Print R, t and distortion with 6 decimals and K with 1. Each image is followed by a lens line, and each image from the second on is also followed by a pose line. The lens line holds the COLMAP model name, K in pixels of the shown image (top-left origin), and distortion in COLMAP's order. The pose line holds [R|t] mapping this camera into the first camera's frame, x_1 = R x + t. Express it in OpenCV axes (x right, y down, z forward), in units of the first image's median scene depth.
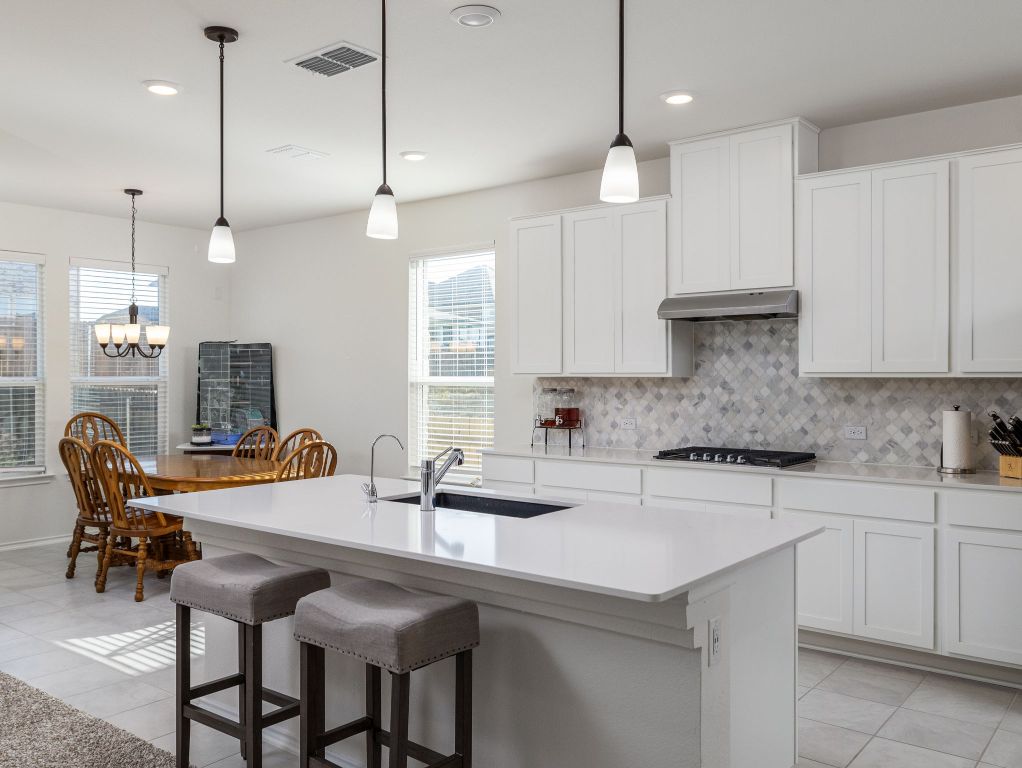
lens RADIAL K [[860.5, 0, 517.3], [0, 860.5, 378.3], [0, 0, 1]] dist [0.001572, 0.013758]
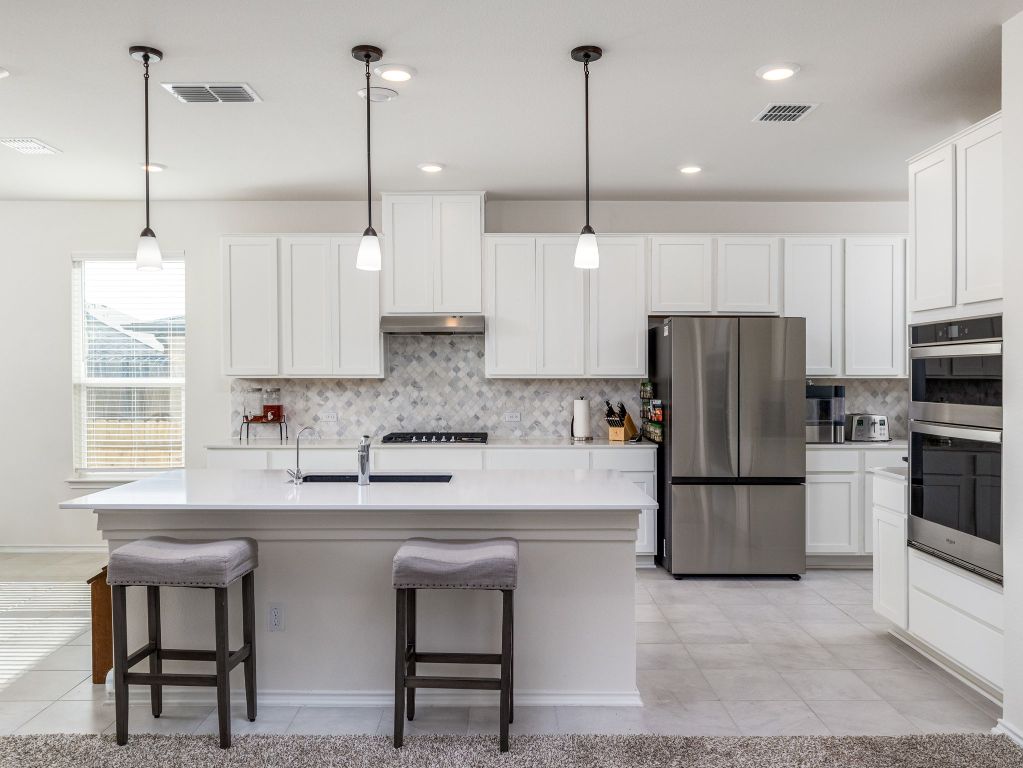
lens RADIAL K [[788.1, 0, 509.0], [0, 788.1, 386.3], [0, 0, 1]] dist [-0.010010, -0.013610]
pose [[0.781094, -0.009159, 0.624347, -0.400985], [0.001682, 0.999920, 0.012564, -0.003793], [-0.624412, -0.008764, 0.781046, -0.017652]]
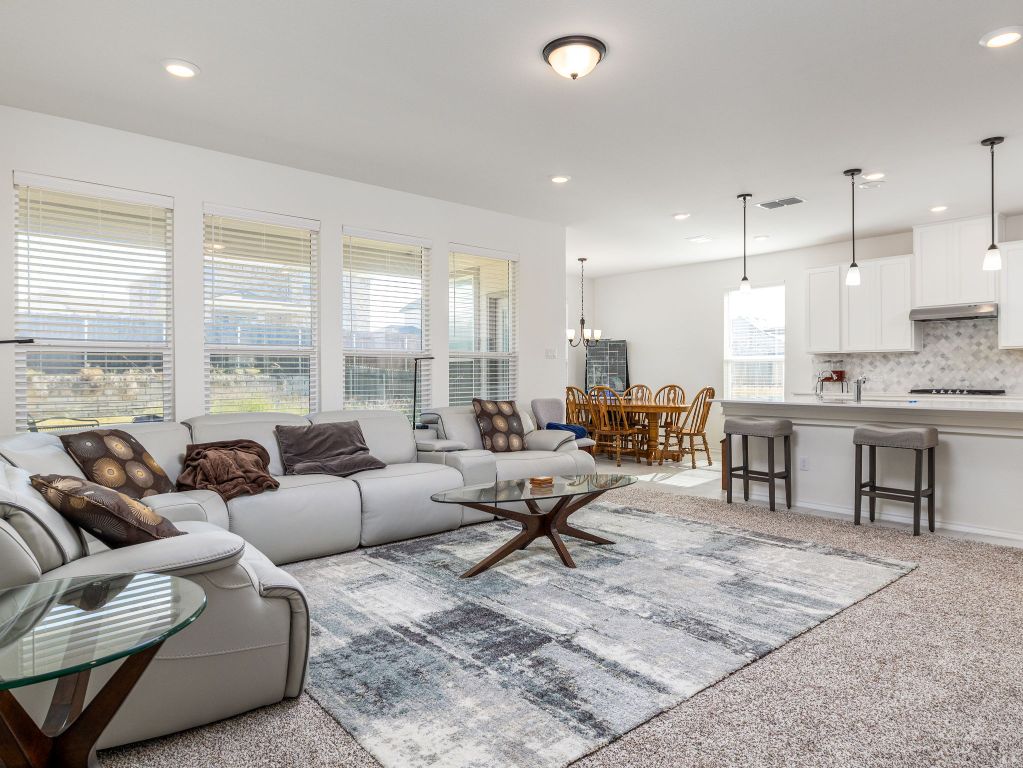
lens RADIAL K [[643.4, 0, 512.3], [0, 643.4, 376.5], [0, 0, 1]] dist [0.002688, 0.000298]
pose [[0.983645, -0.001225, -0.180116, -0.431624], [0.001323, 0.999999, 0.000424, 0.051971], [0.180115, -0.000655, 0.983645, -0.542115]]
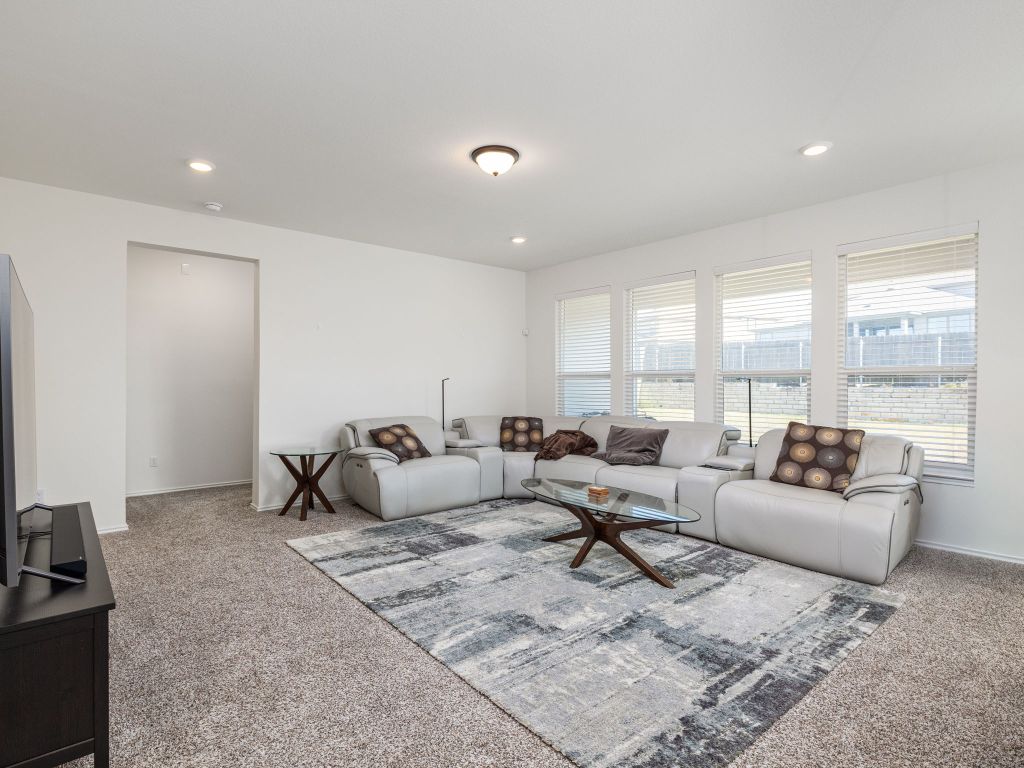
lens RADIAL K [[515.5, 0, 514.8], [0, 515.5, 385.0], [0, 0, 1]] dist [0.002291, 0.001101]
pose [[-0.183583, 0.001681, -0.983003, 0.191777], [-0.004185, 0.999988, 0.002492, 0.028073], [0.982995, 0.004572, -0.183574, 0.246995]]
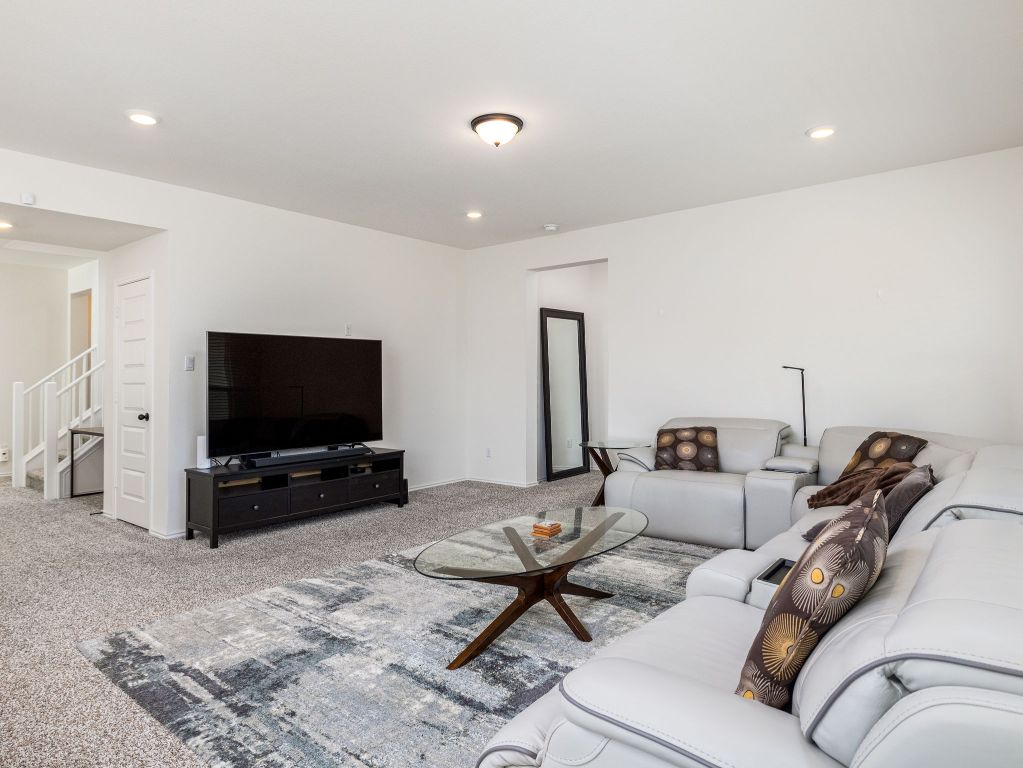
lens RADIAL K [[643.4, 0, 518.8], [0, 643.4, 377.2], [0, 0, 1]] dist [0.002688, 0.000298]
pose [[-0.999871, 0.010192, 0.012450, -0.519655], [0.010202, 0.999948, 0.000739, 0.029485], [-0.012442, 0.000866, -0.999922, 0.858082]]
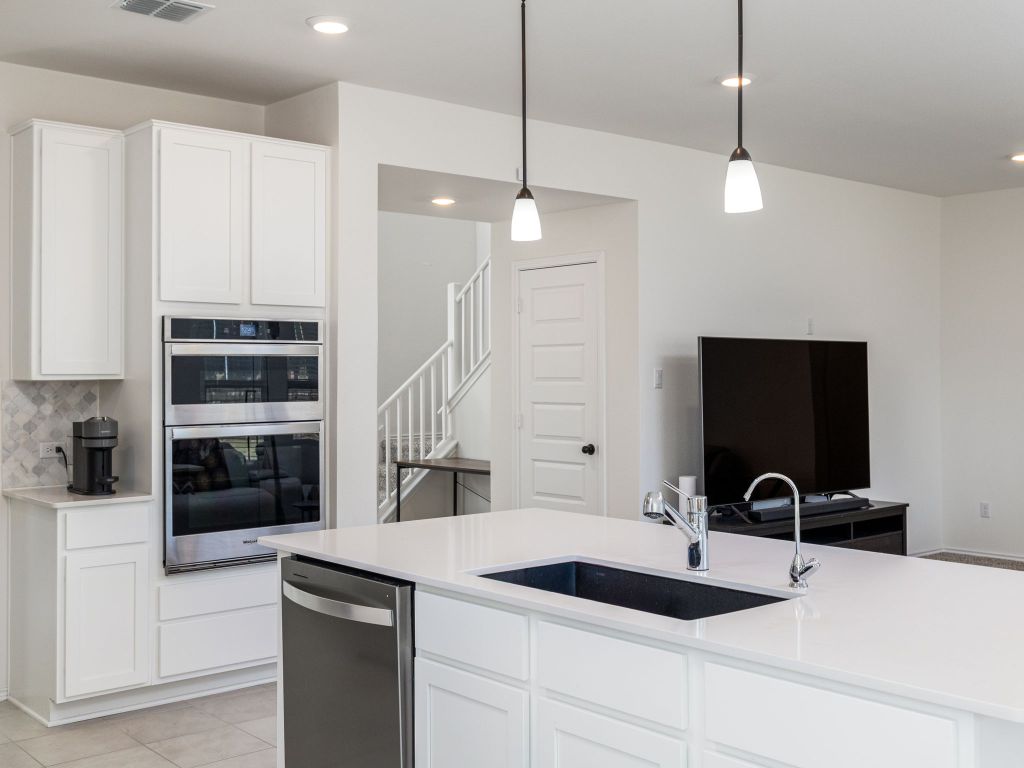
lens RADIAL K [[1105.0, 0, 510.9], [0, 1105.0, 375.4], [0, 0, 1]] dist [0.006539, 0.000000]
pose [[-0.974954, 0.002634, 0.222392, -0.105140], [0.003409, 0.999989, 0.003100, -0.005582], [-0.222382, 0.003781, -0.974952, 1.150184]]
